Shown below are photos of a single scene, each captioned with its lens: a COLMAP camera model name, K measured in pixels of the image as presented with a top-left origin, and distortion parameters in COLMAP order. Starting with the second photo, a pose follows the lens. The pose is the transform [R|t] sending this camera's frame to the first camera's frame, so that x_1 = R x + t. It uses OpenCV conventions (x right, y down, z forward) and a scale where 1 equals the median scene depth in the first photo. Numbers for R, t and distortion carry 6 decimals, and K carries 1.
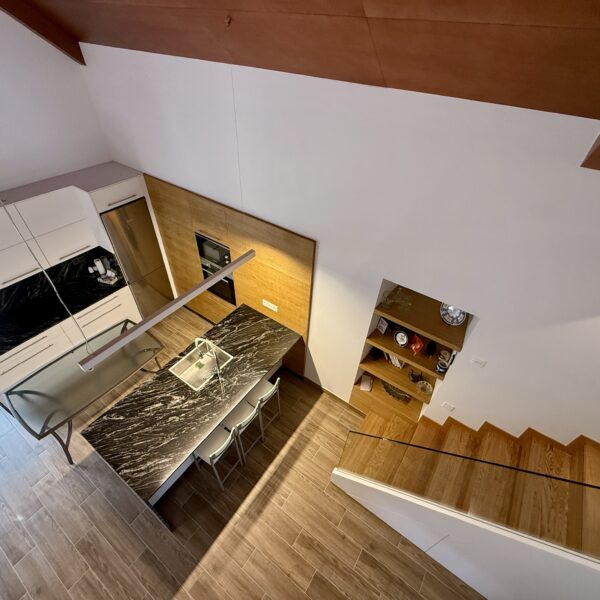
lens RADIAL K [[318.6, 0, 298.3], [0, 318.6, 300.4], [0, 0, 1]] dist [0.001775, -0.000843]
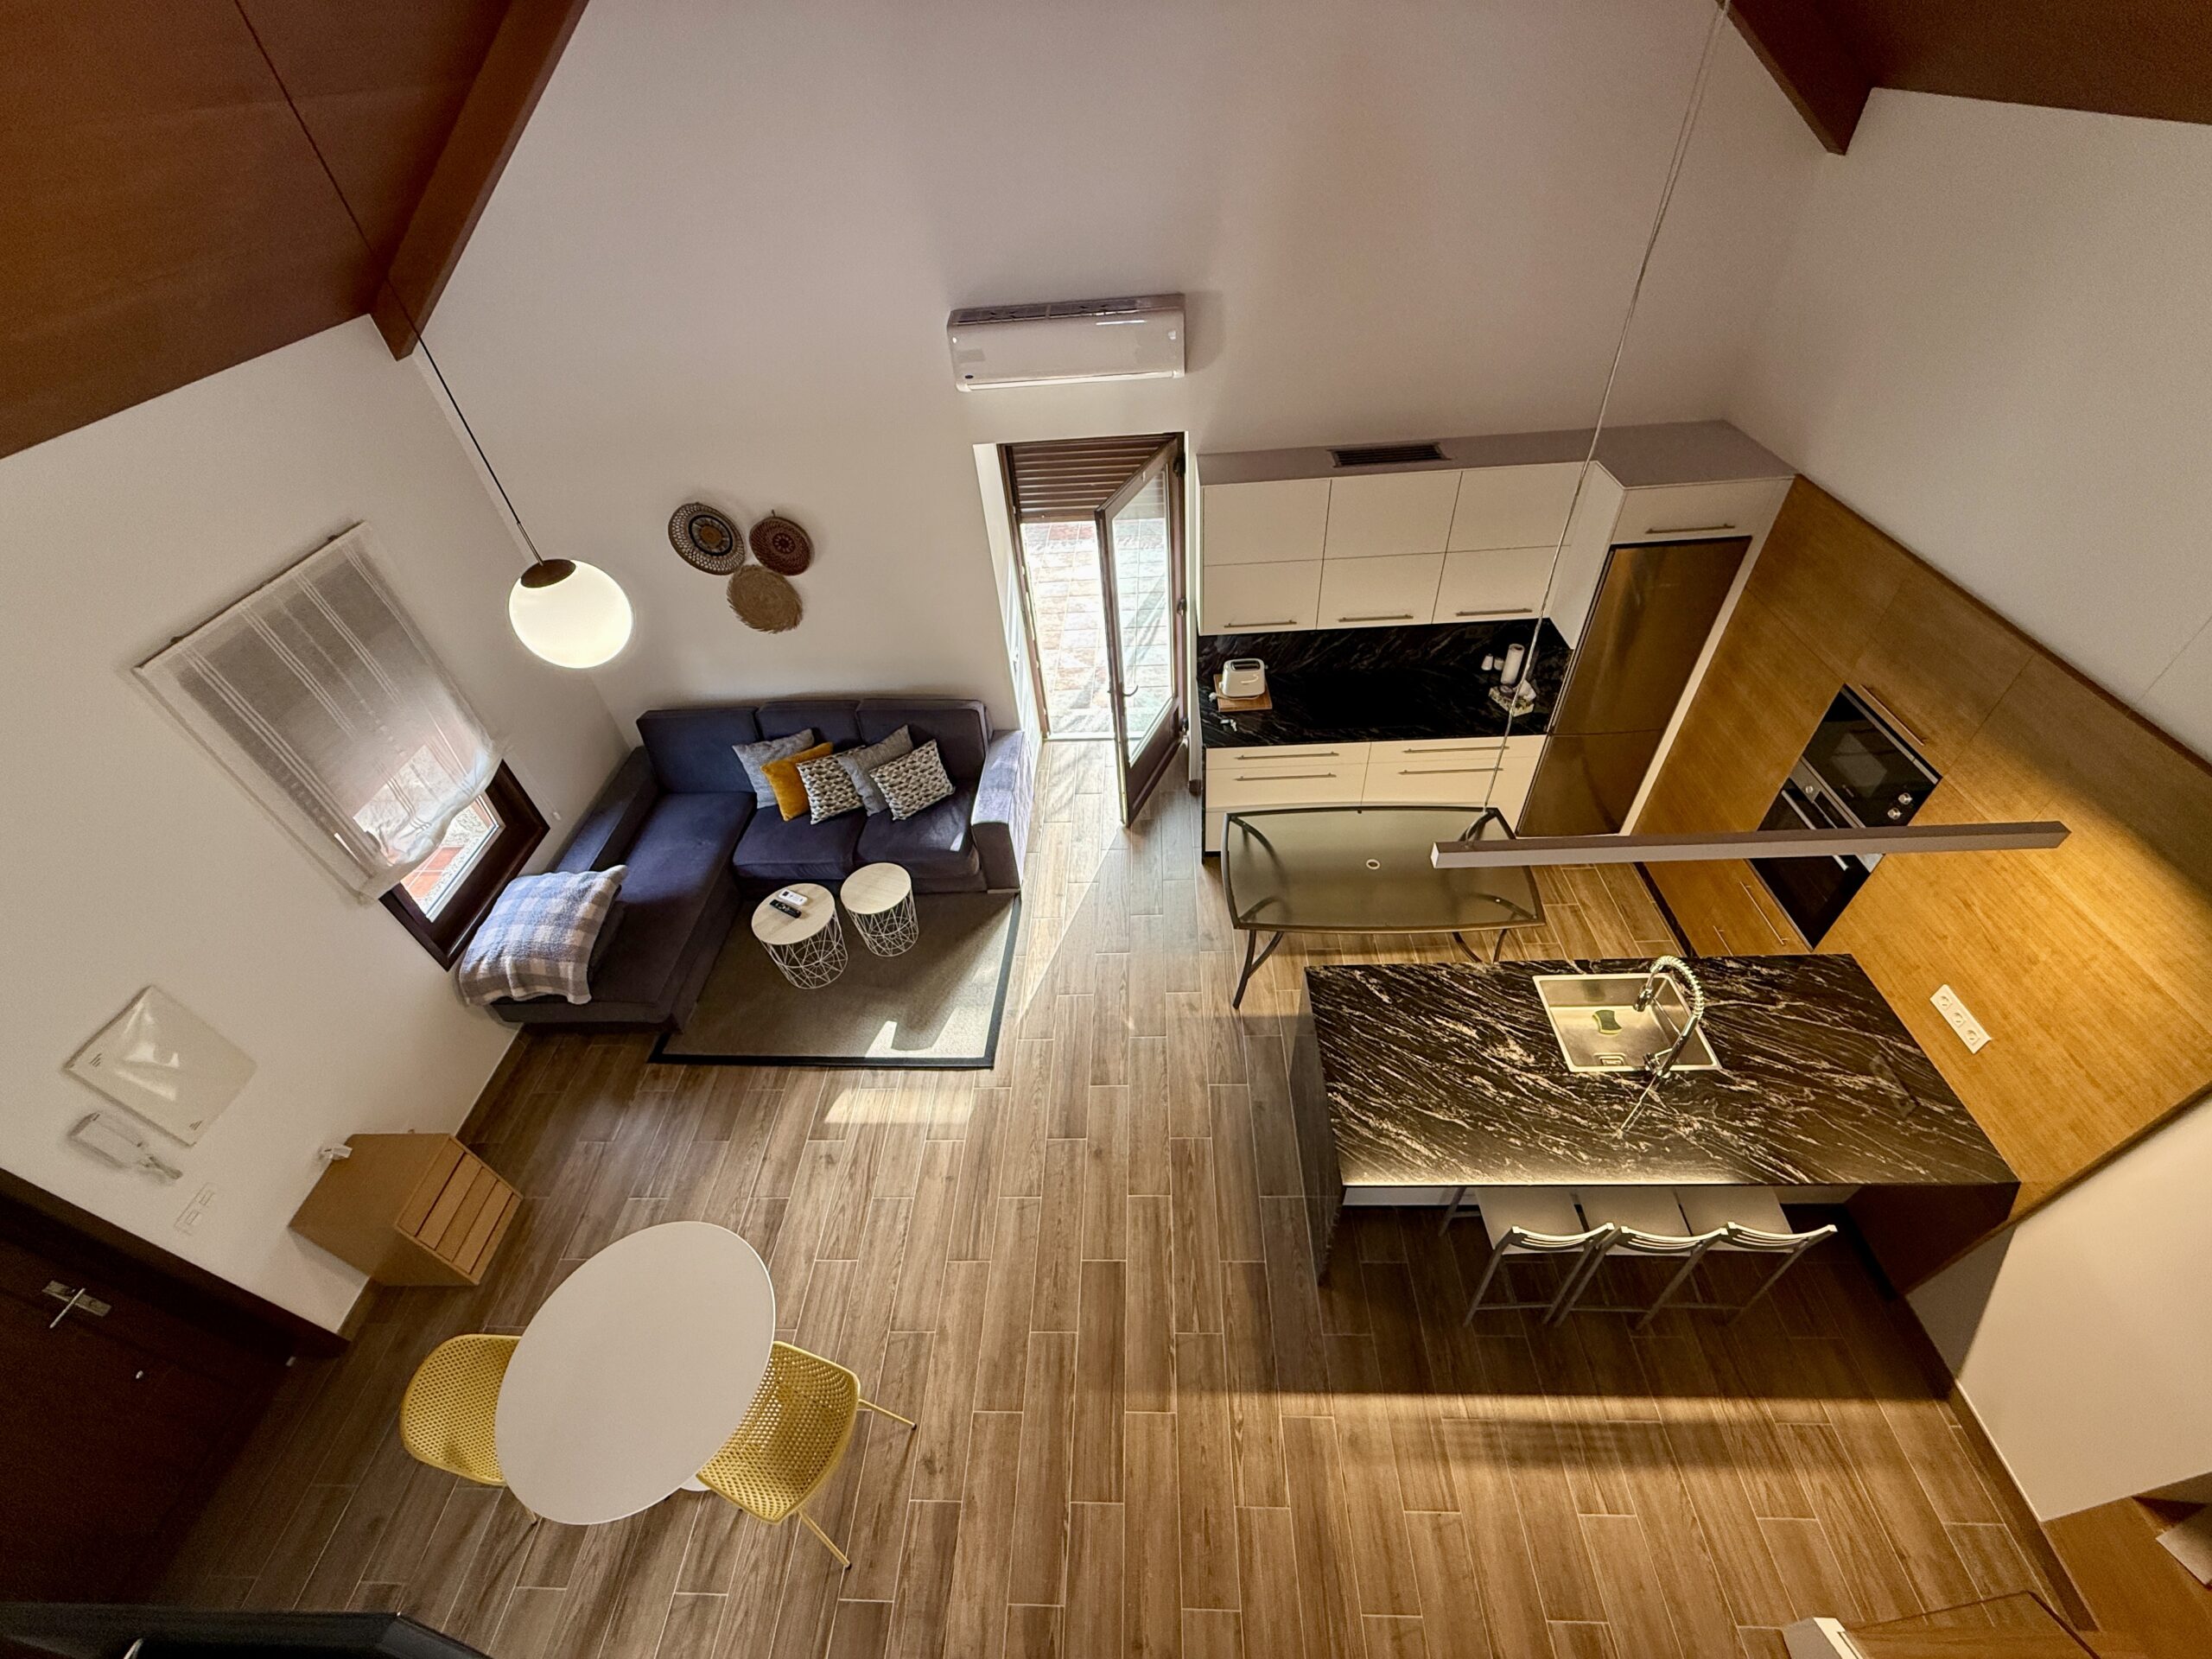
lens RADIAL K [[880.8, 0, 1100.6], [0, 880.8, 831.6], [0, 0, 1]] dist [0.001488, -0.000629]
pose [[0.542380, 0.512469, -0.665733, -0.080009], [-0.486328, 0.837665, 0.248602, 0.065970], [0.685062, 0.188928, 0.703560, -0.136410]]
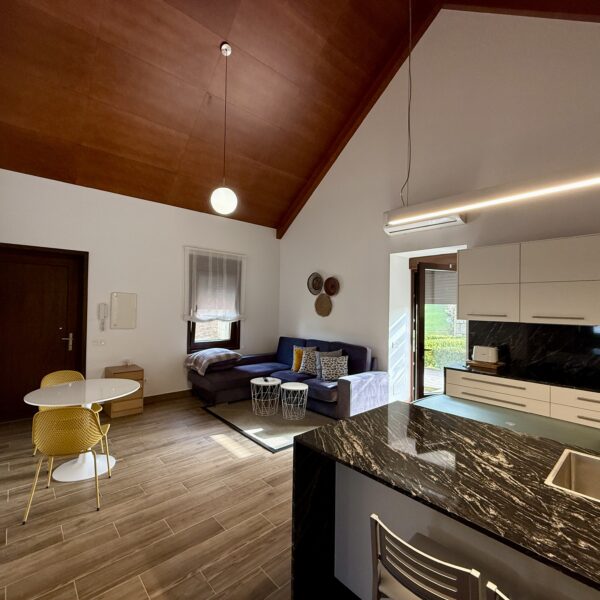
lens RADIAL K [[318.6, 0, 298.3], [0, 318.6, 300.0], [0, 0, 1]] dist [0.001775, -0.000843]
pose [[-0.226252, -0.061688, -0.972113, 0.108935], [-0.670963, 0.733342, 0.109625, 0.282613], [0.706129, 0.677055, -0.207310, 0.743702]]
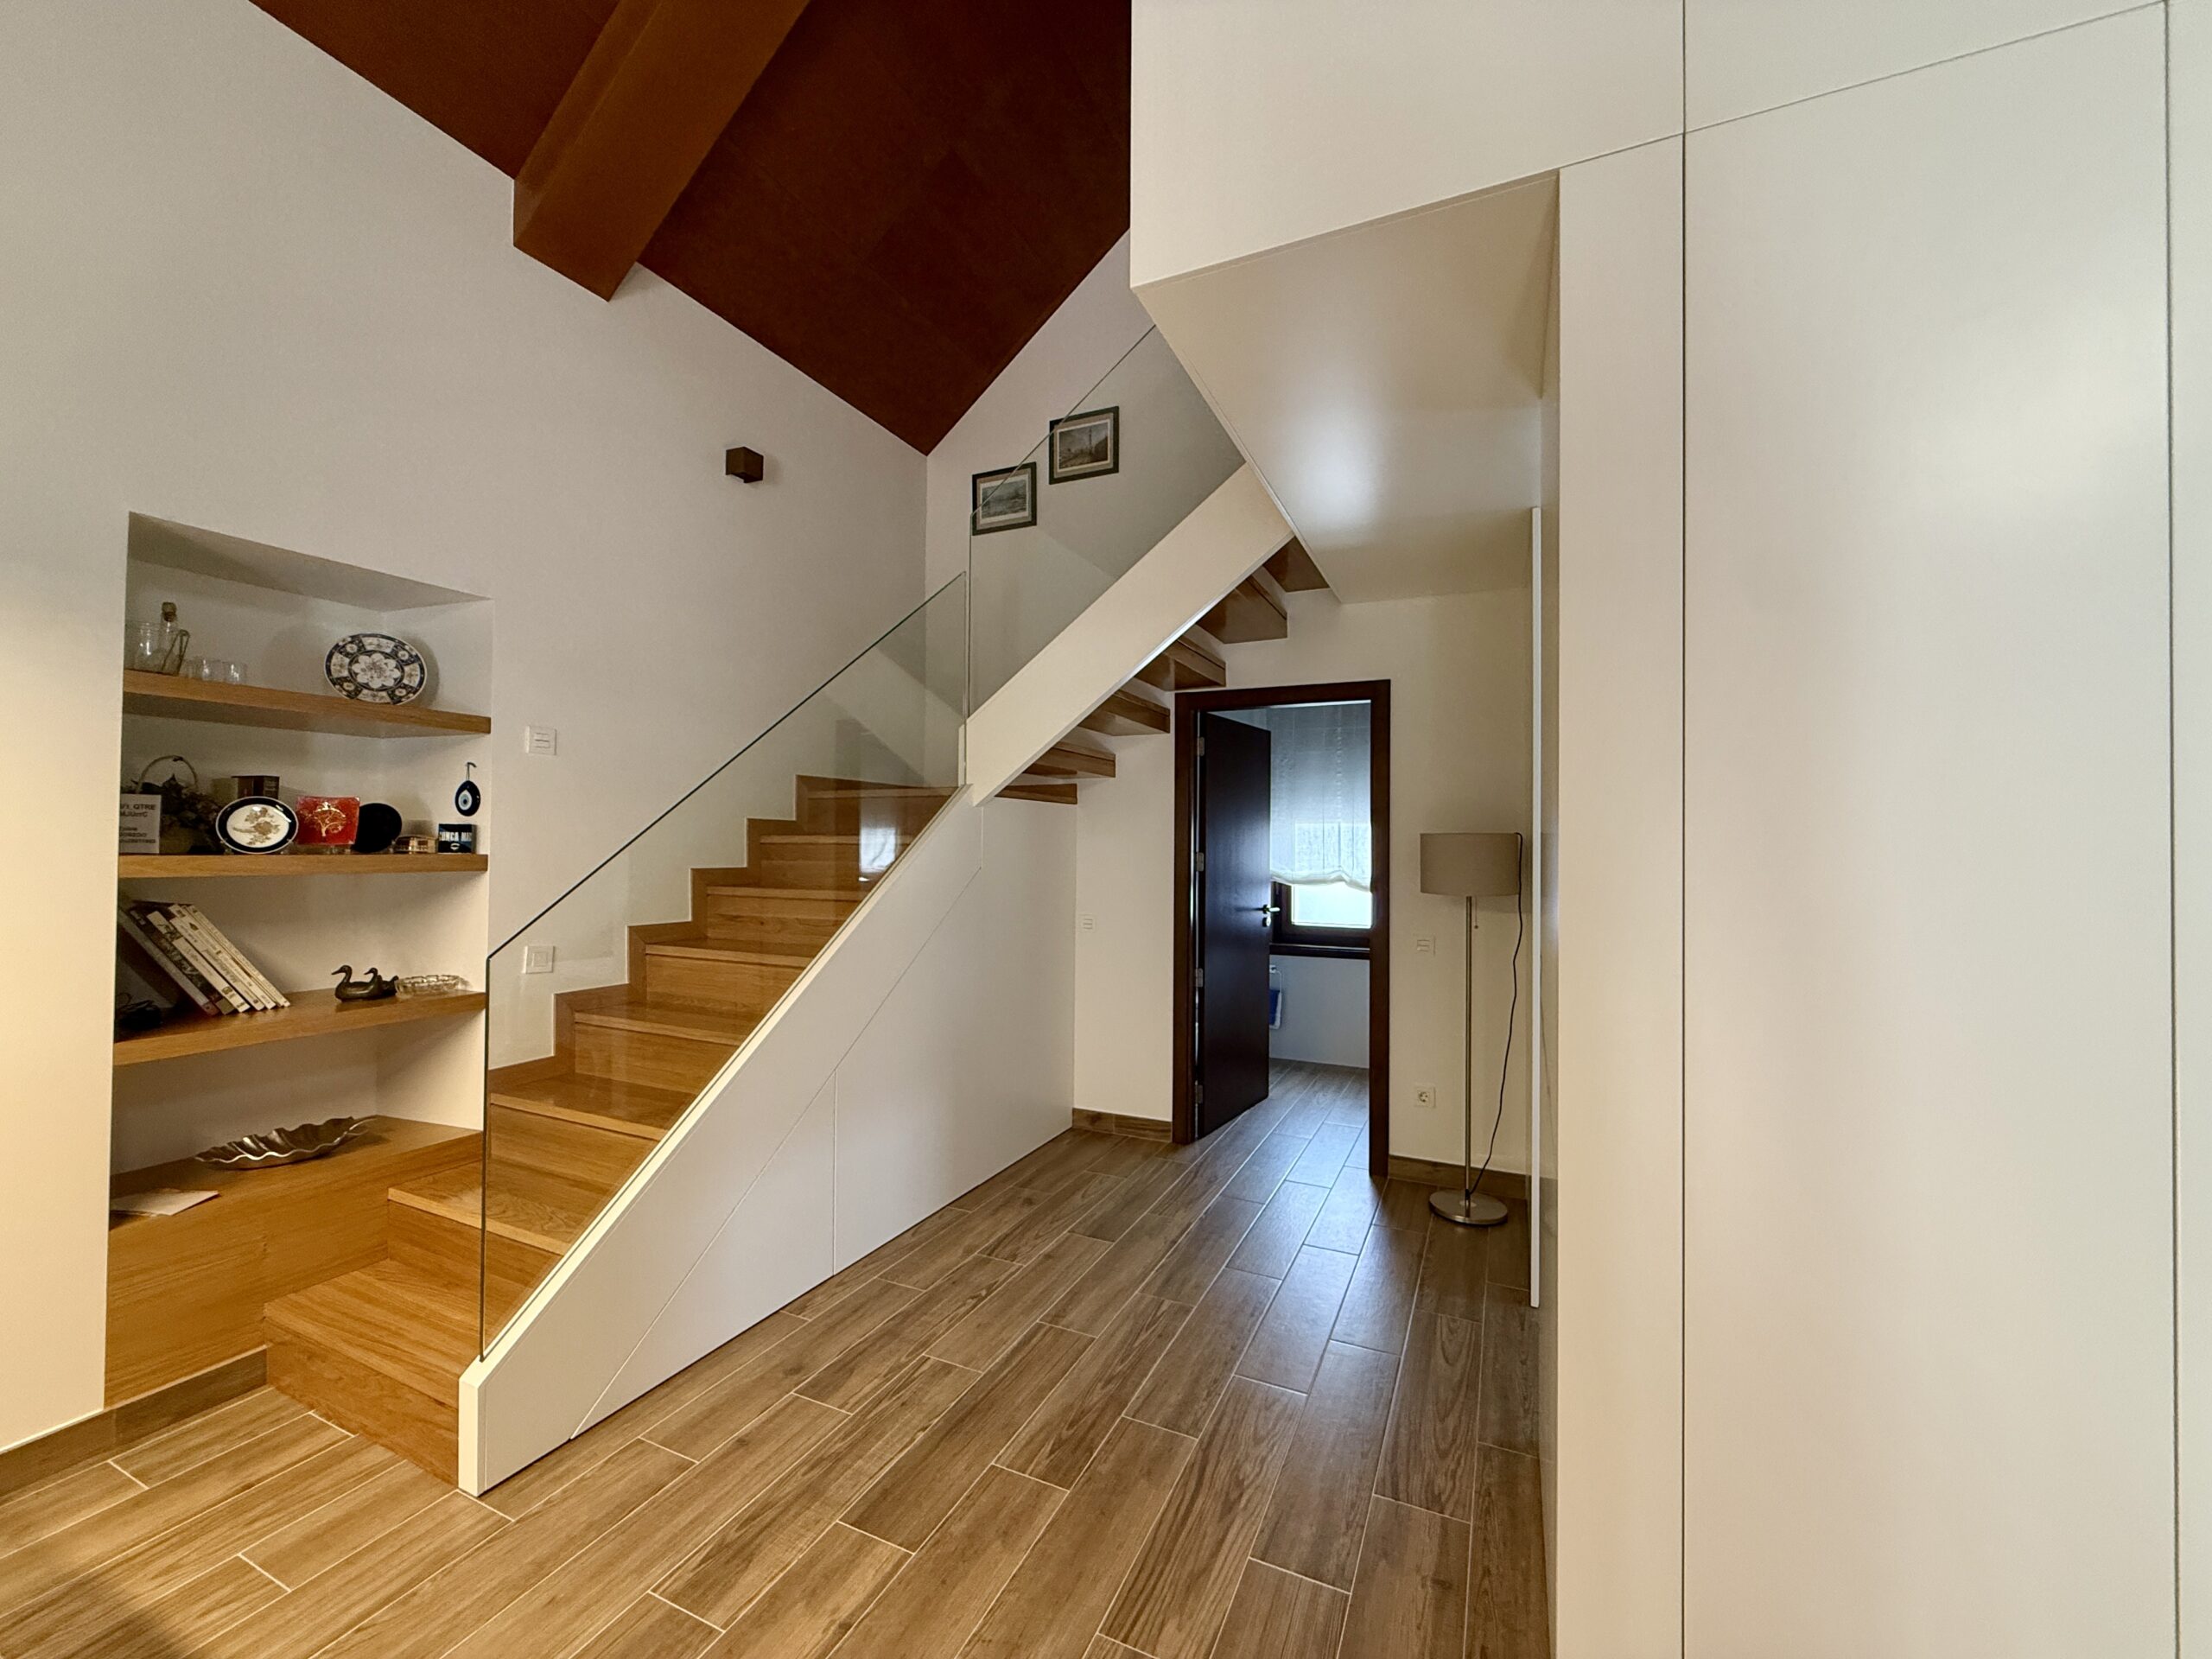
lens RADIAL K [[880.8, 0, 1100.4], [0, 880.8, 834.1], [0, 0, 1]] dist [0.001488, -0.000629]
pose [[-0.171987, -0.031364, 0.984600, -0.518947], [0.646471, 0.750568, 0.136833, 0.477146], [-0.743300, 0.660049, -0.108812, 0.564256]]
